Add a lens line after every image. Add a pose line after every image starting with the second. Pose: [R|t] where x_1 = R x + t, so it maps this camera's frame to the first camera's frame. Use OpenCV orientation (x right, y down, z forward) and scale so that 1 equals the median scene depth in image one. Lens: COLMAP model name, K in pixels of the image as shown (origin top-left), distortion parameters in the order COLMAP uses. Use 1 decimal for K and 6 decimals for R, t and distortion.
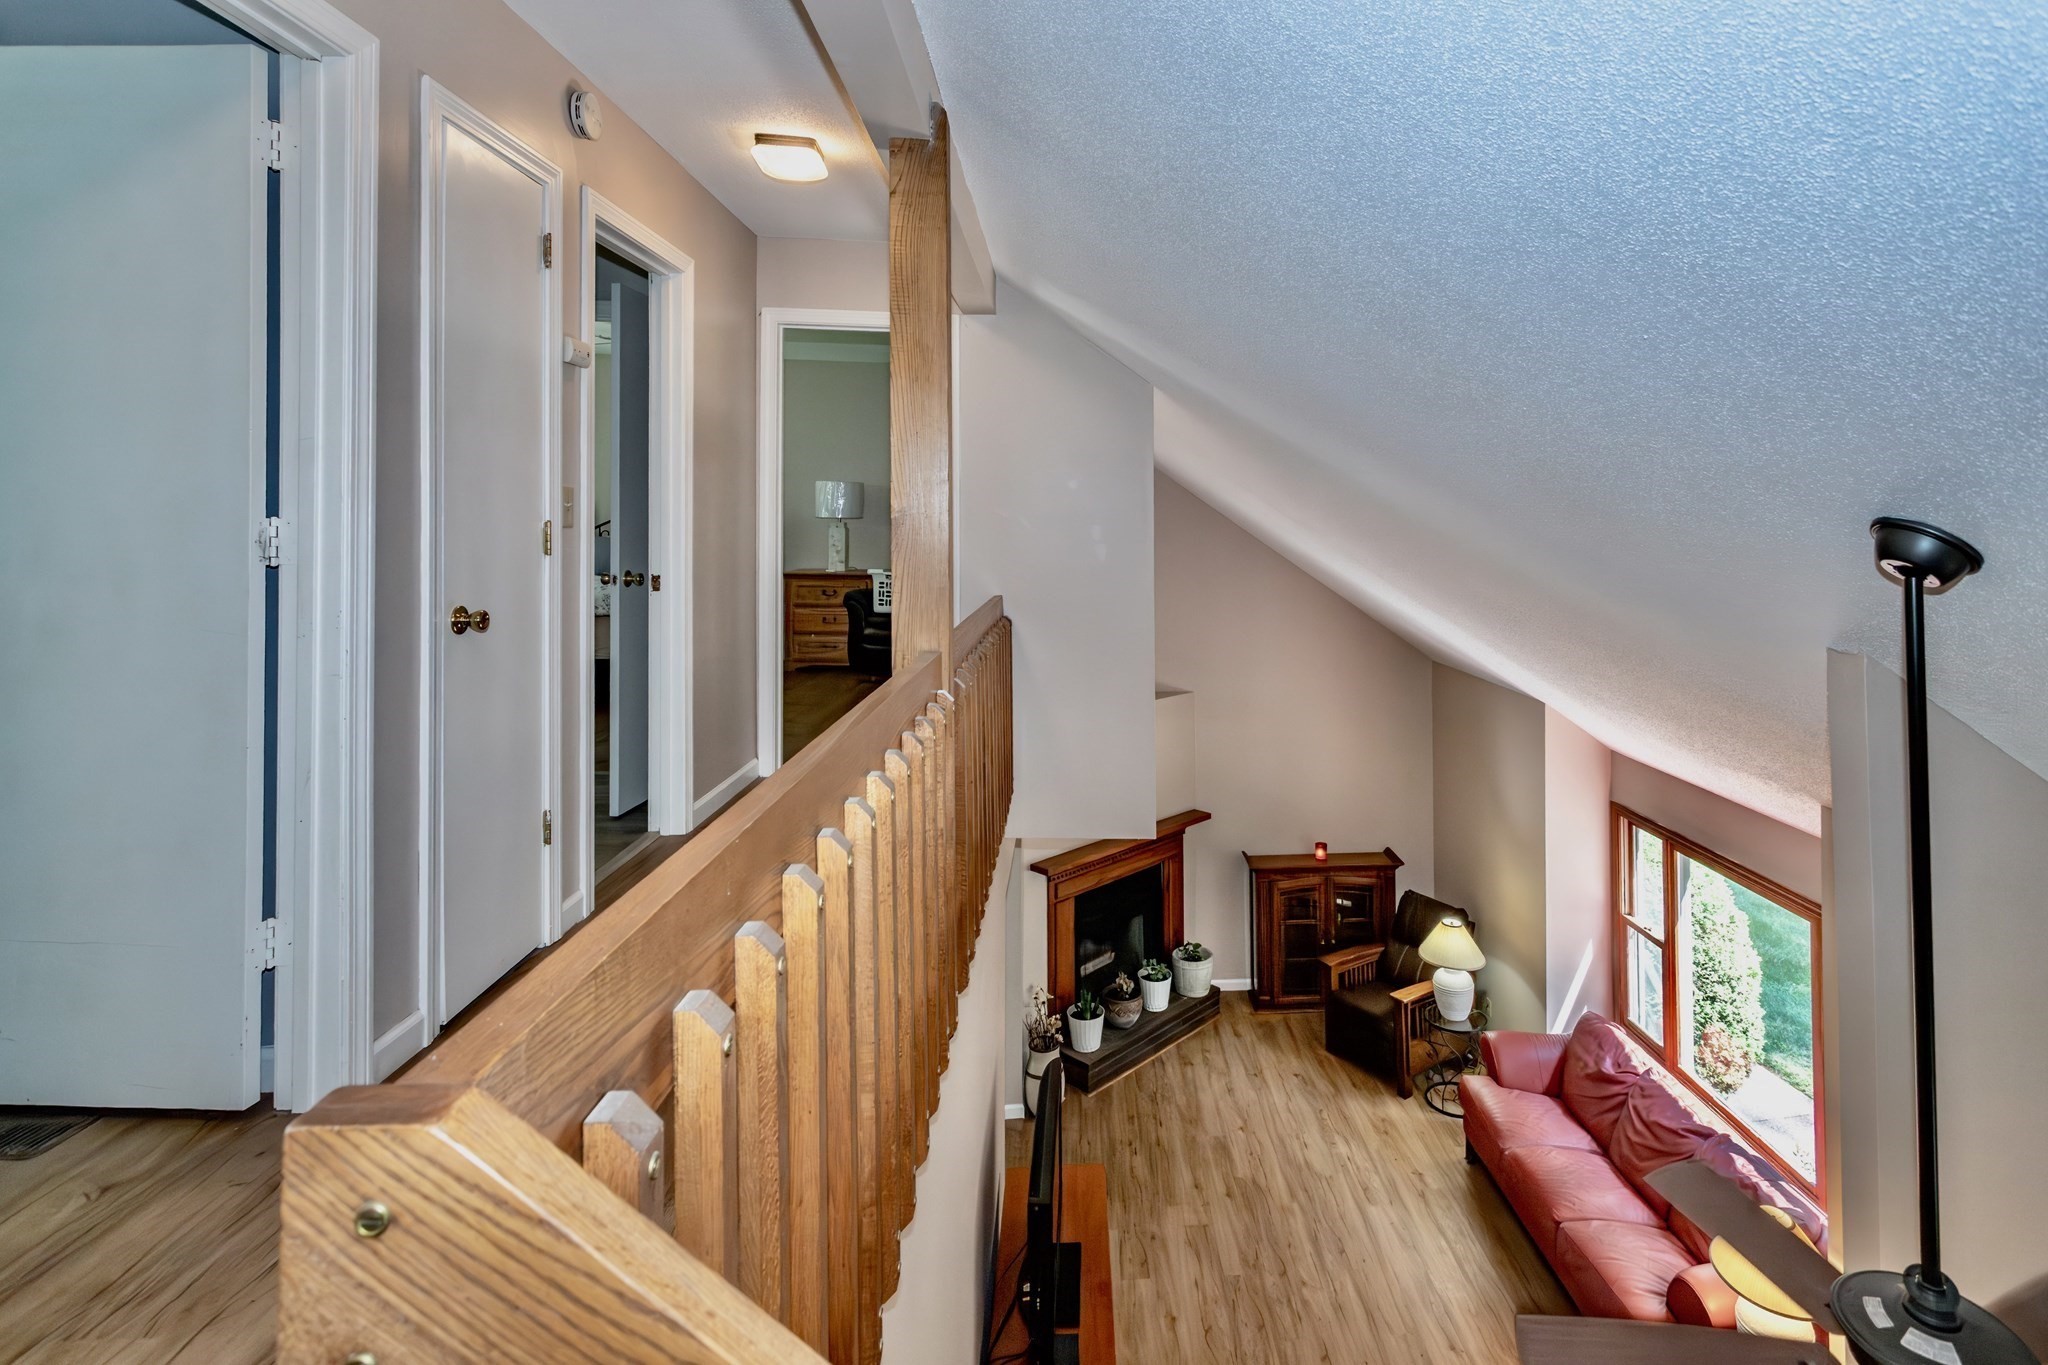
lens RADIAL K [[1015.4, 0, 1152.6], [0, 1015.4, 499.7], [0, 0, 1]] dist [0.001776, 0.000021]
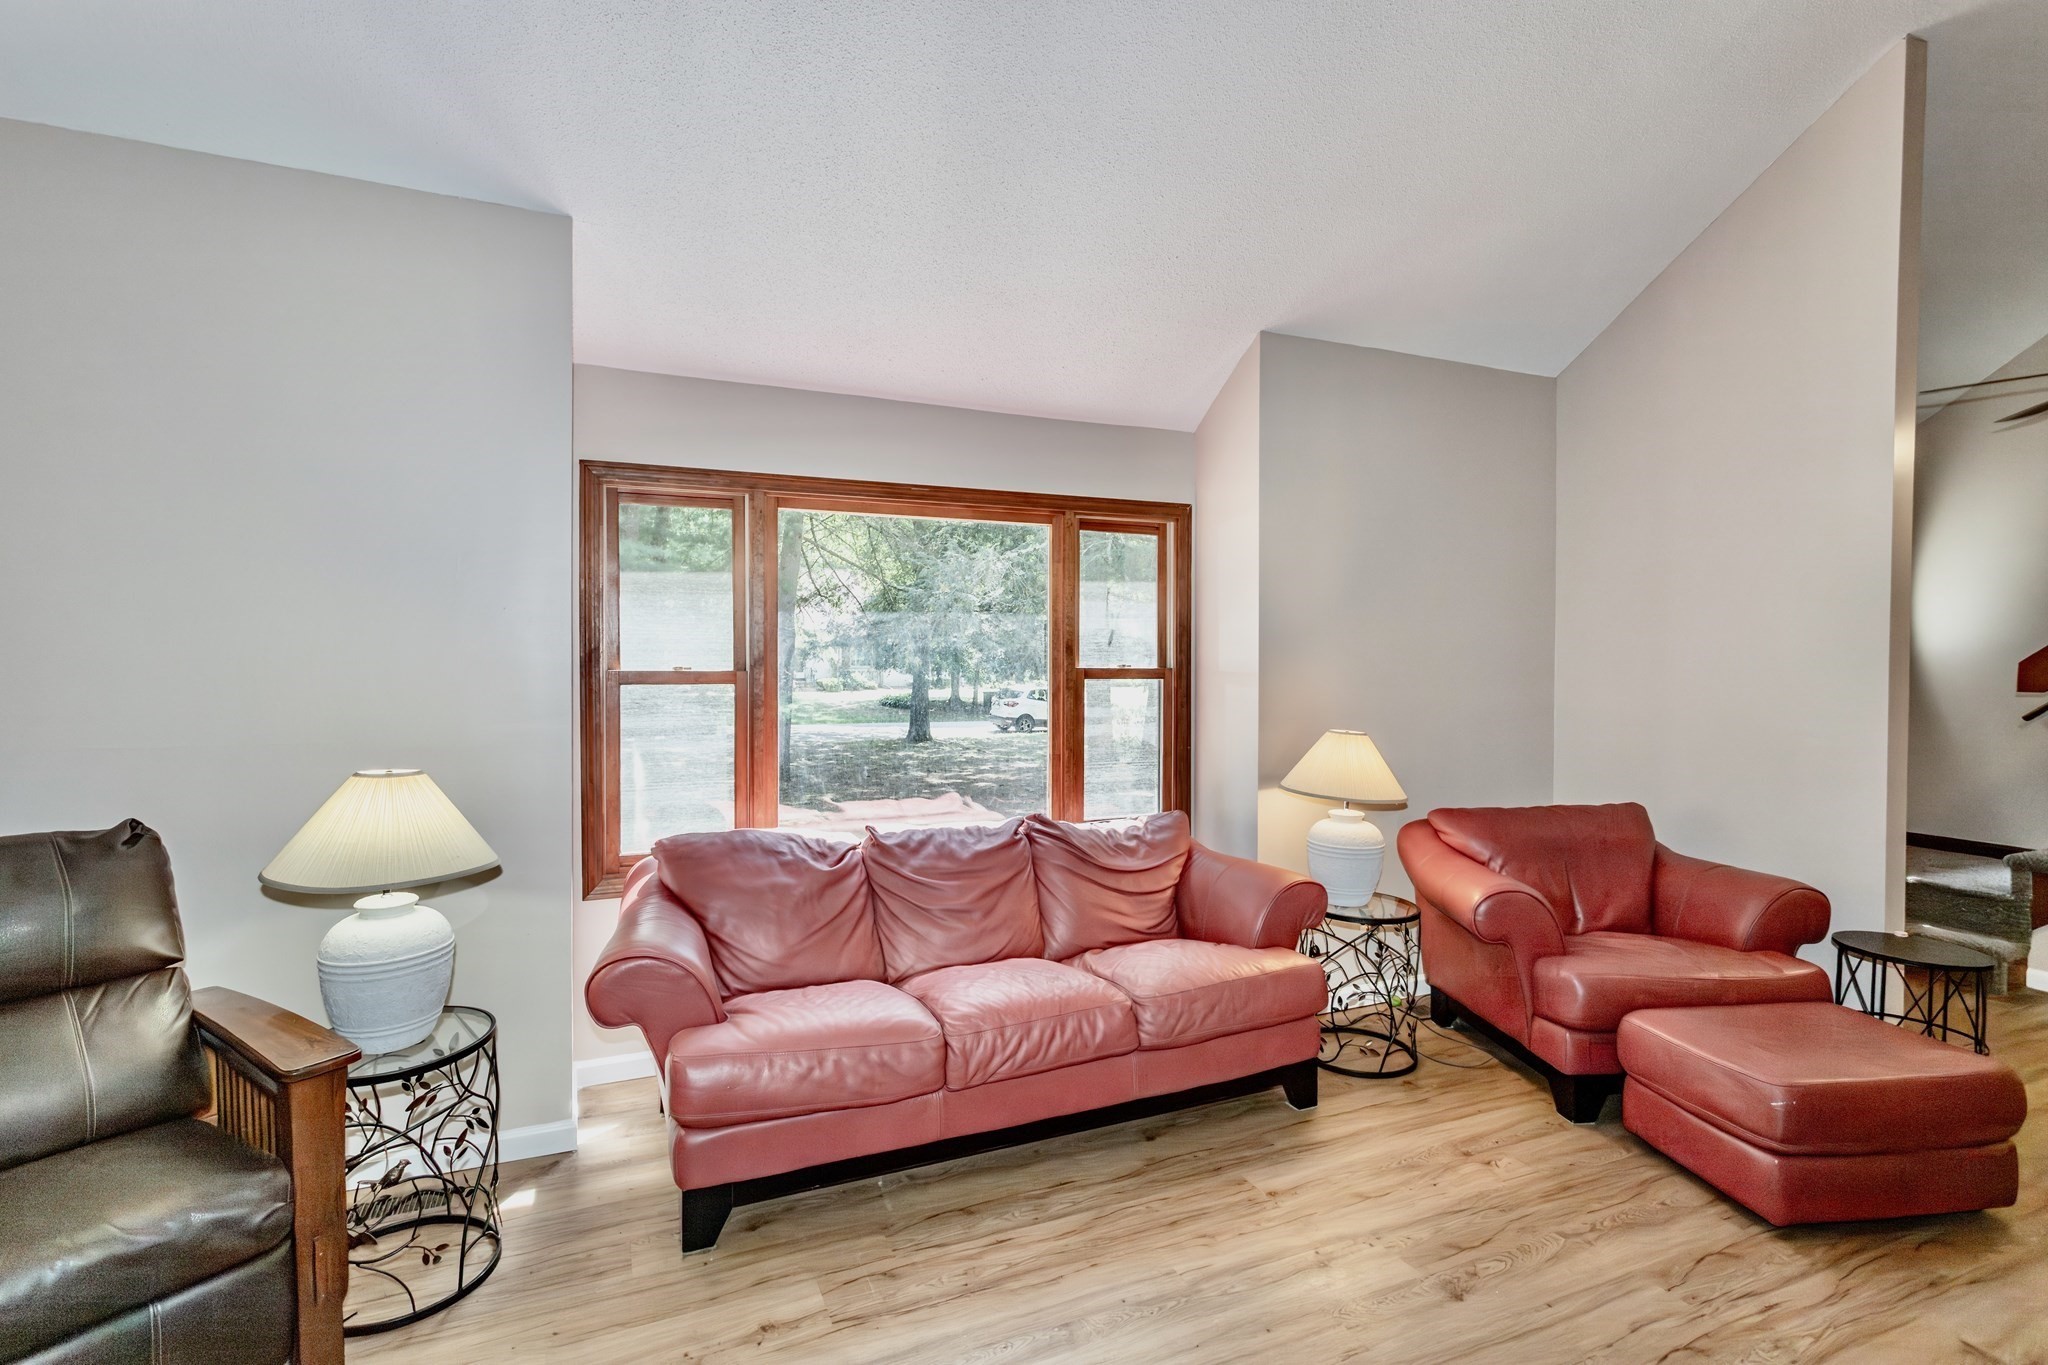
lens RADIAL K [[959.5, 0, 999.9], [0, 959.5, 667.4], [0, 0, 1]] dist [-0.010188, 0.000180]
pose [[-0.313740, -0.013437, 0.949414, -0.075301], [-0.027101, 0.999619, 0.005192, 0.419261], [-0.949122, -0.024101, -0.313985, 1.010933]]
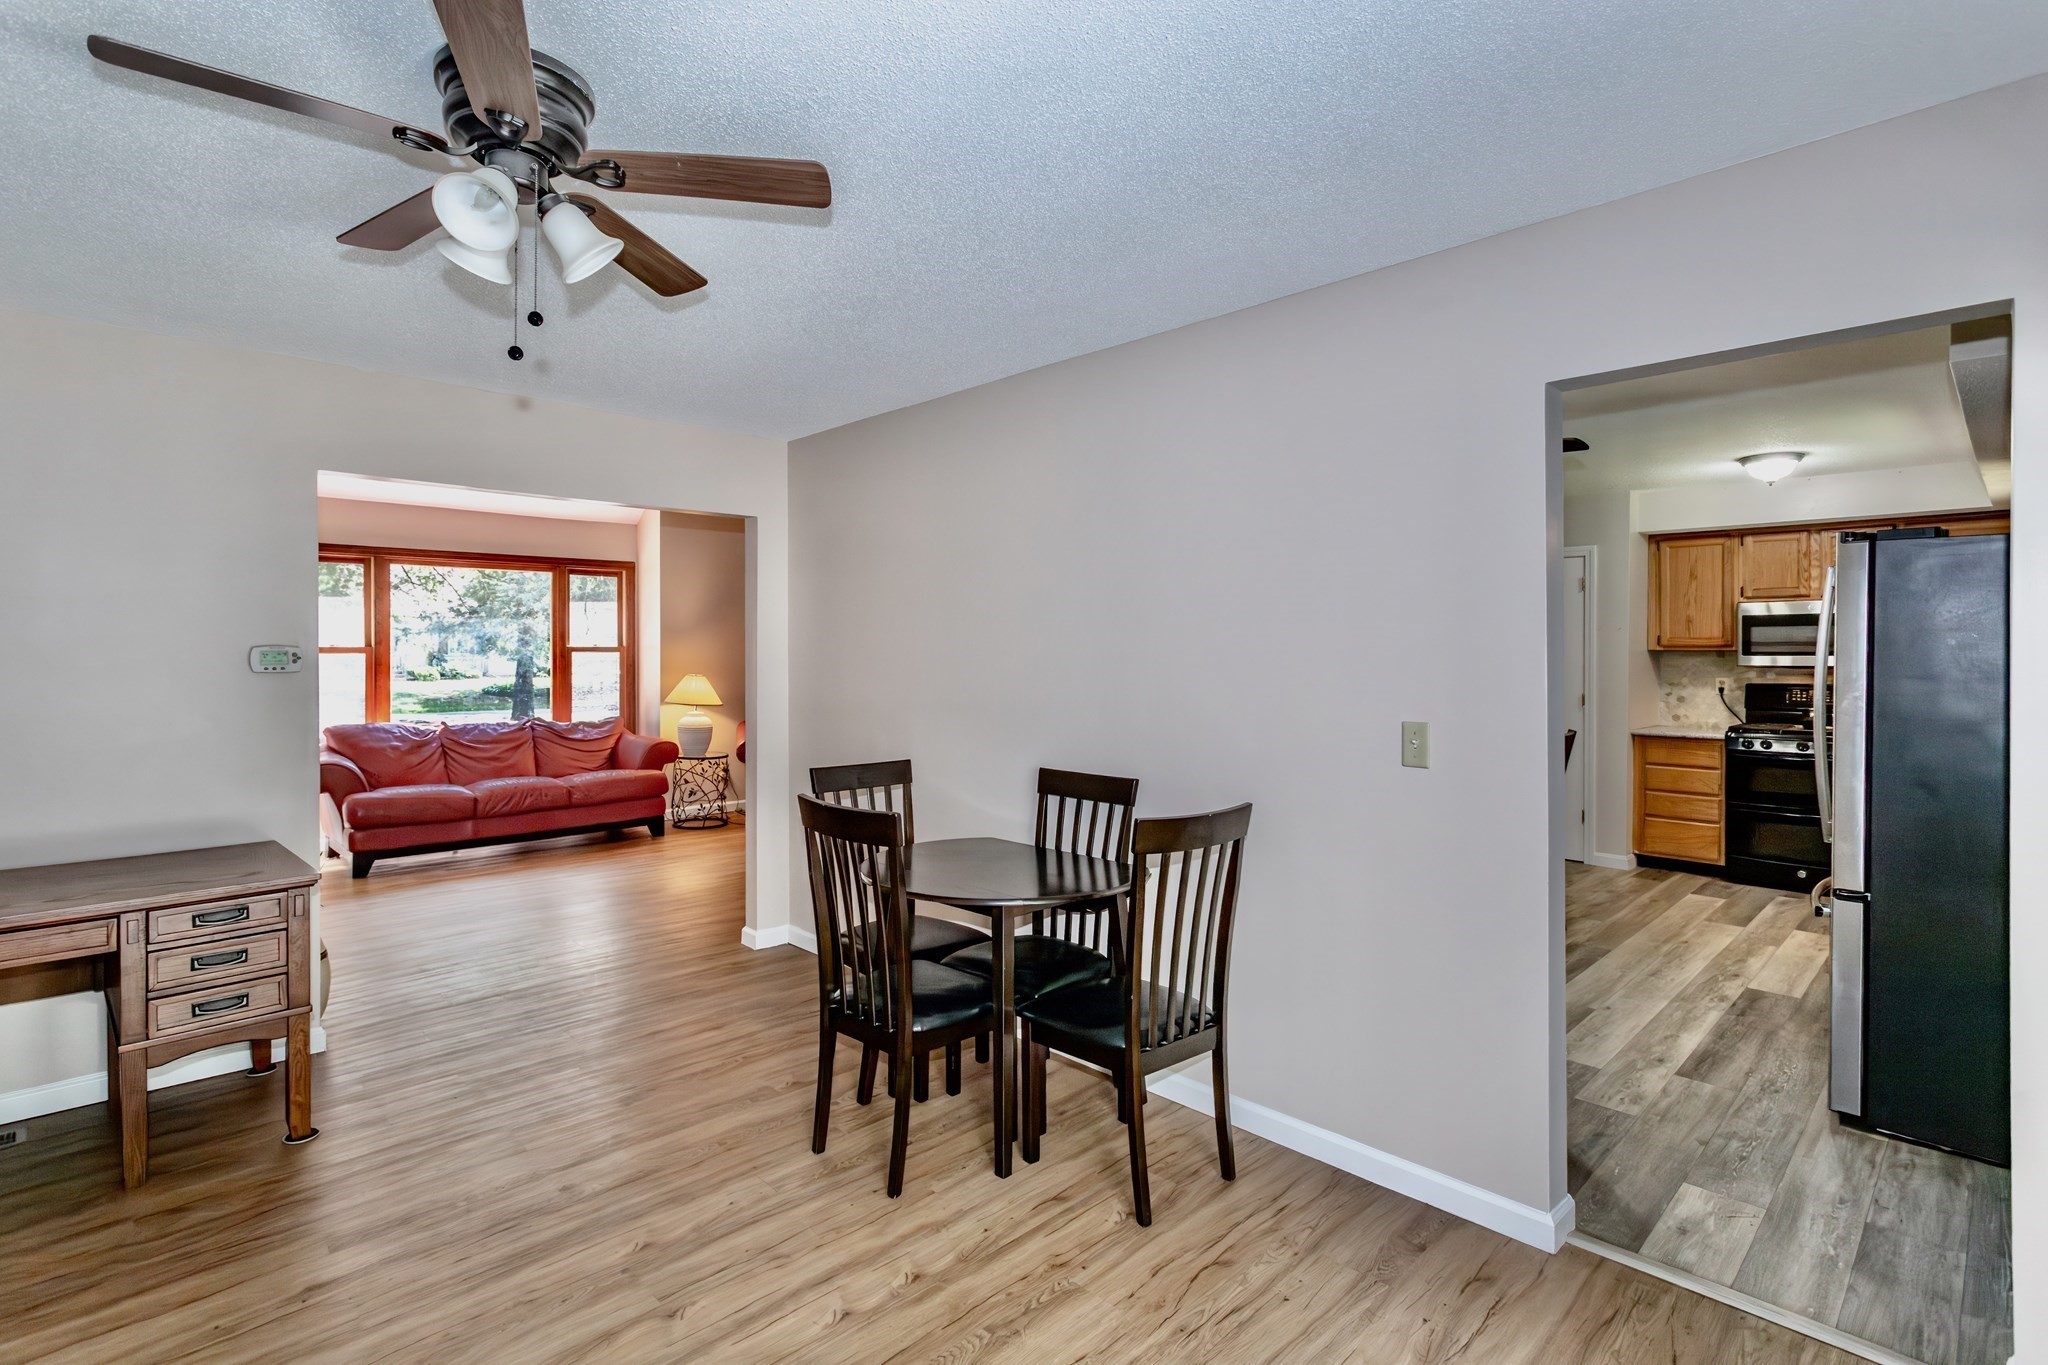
lens RADIAL K [[973.5, 0, 1018.5], [0, 973.5, 650.9], [0, 0, 1]] dist [-0.005434, 0.000408]
pose [[-0.637658, -0.008562, 0.770272, -0.832770], [-0.023560, 0.999687, -0.008392, 0.424680], [-0.769959, -0.023499, -0.637660, 1.115683]]
